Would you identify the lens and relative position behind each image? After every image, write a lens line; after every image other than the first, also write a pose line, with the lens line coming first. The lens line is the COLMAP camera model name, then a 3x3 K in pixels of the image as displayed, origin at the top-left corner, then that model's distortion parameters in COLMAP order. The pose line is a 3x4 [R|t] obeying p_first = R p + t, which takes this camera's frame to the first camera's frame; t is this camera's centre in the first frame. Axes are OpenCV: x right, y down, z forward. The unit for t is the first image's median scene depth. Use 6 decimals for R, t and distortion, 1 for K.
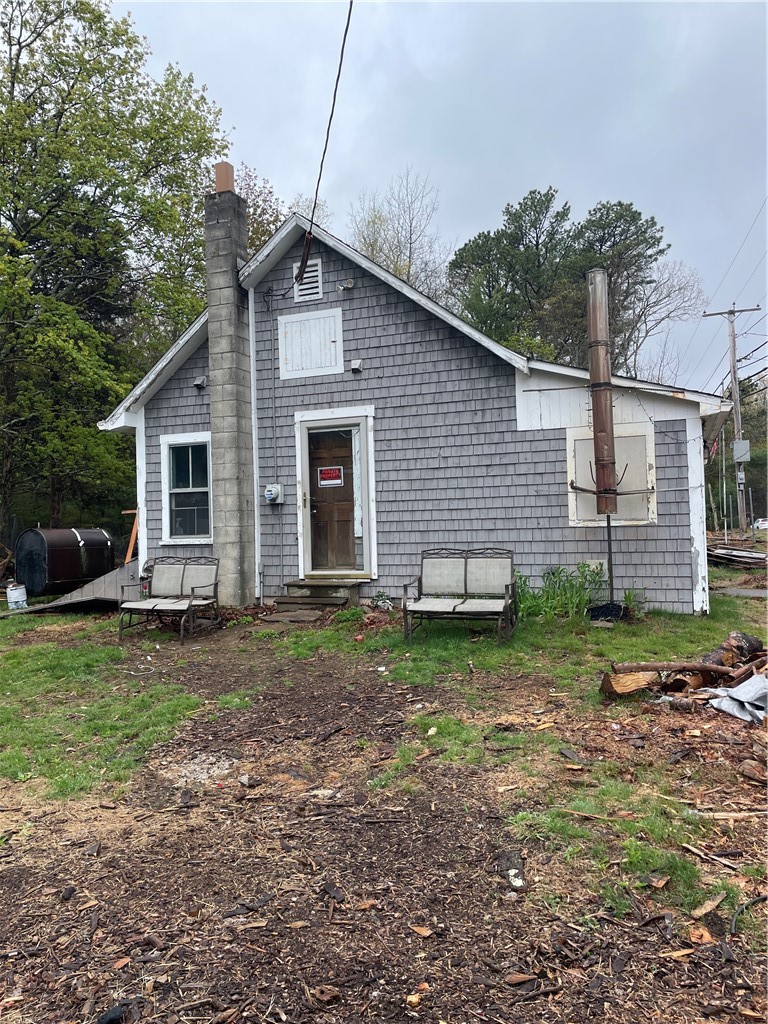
lens RADIAL K [[772.9, 0, 384.5], [0, 772.9, 506.2], [0, 0, 1]] dist [0.043698, -0.001782]
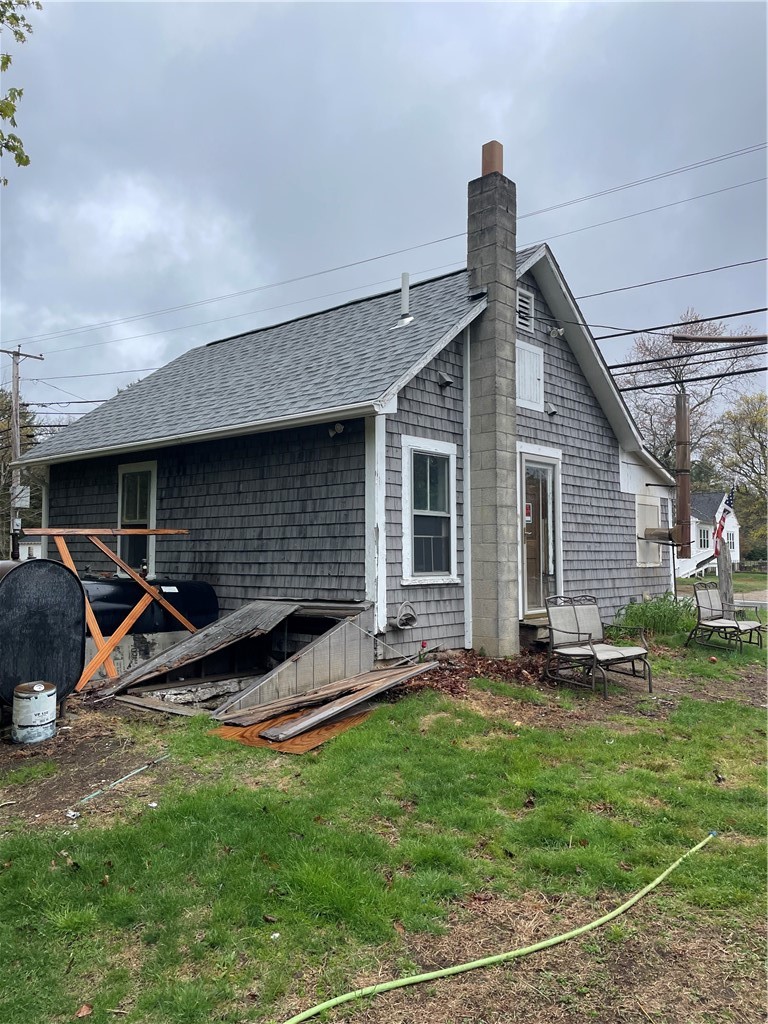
lens RADIAL K [[772.9, 0, 387.7], [0, 772.9, 509.4], [0, 0, 1]] dist [0.043698, -0.001782]
pose [[0.352387, 0.084011, 0.932076, -0.989900], [-0.025487, 0.996455, -0.080178, 0.038258], [-0.935507, 0.004498, 0.353279, 0.775004]]
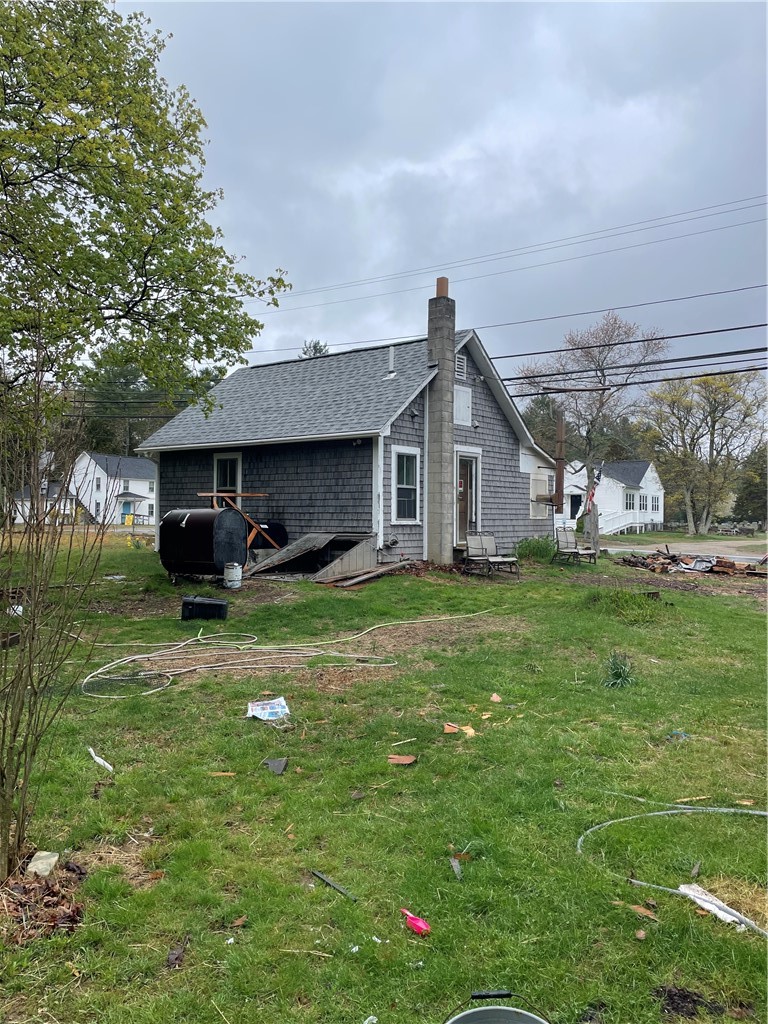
lens RADIAL K [[772.9, 0, 378.6], [0, 772.9, 513.1], [0, 0, 1]] dist [0.043698, -0.001782]
pose [[0.309424, 0.034563, 0.950296, -1.628333], [-0.032876, 0.999131, -0.025634, 0.066401], [-0.950356, -0.023310, 0.310292, 0.610779]]
